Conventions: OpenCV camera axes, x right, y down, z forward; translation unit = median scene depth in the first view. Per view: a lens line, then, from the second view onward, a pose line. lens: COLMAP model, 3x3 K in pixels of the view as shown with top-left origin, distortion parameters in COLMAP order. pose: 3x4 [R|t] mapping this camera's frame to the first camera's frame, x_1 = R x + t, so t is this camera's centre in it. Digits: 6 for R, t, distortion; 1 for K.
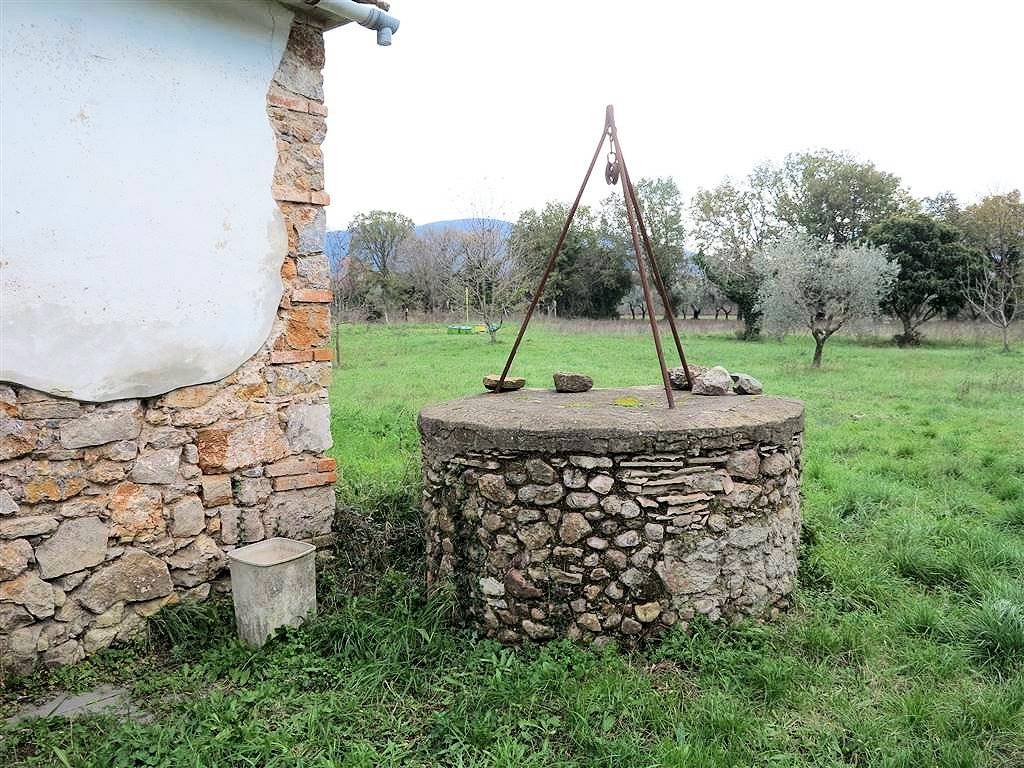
lens RADIAL K [[856.0, 0, 512.0], [0, 856.0, 384.0], [0, 0, 1]] dist [-0.032491, -0.002880]
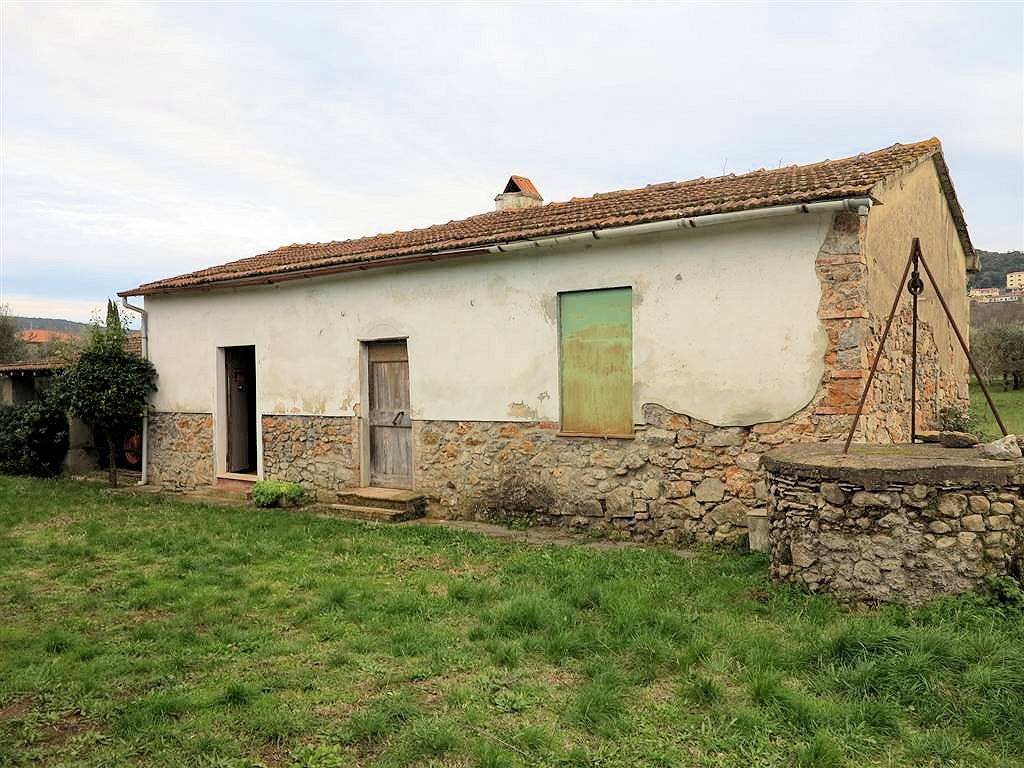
lens RADIAL K [[856.0, 0, 512.0], [0, 856.0, 384.0], [0, 0, 1]] dist [-0.032491, -0.002880]
pose [[0.069918, 0.011931, -0.997481, 1.622084], [-0.058081, 0.998281, 0.007870, -0.071722], [0.995861, 0.057384, 0.070490, 0.300813]]
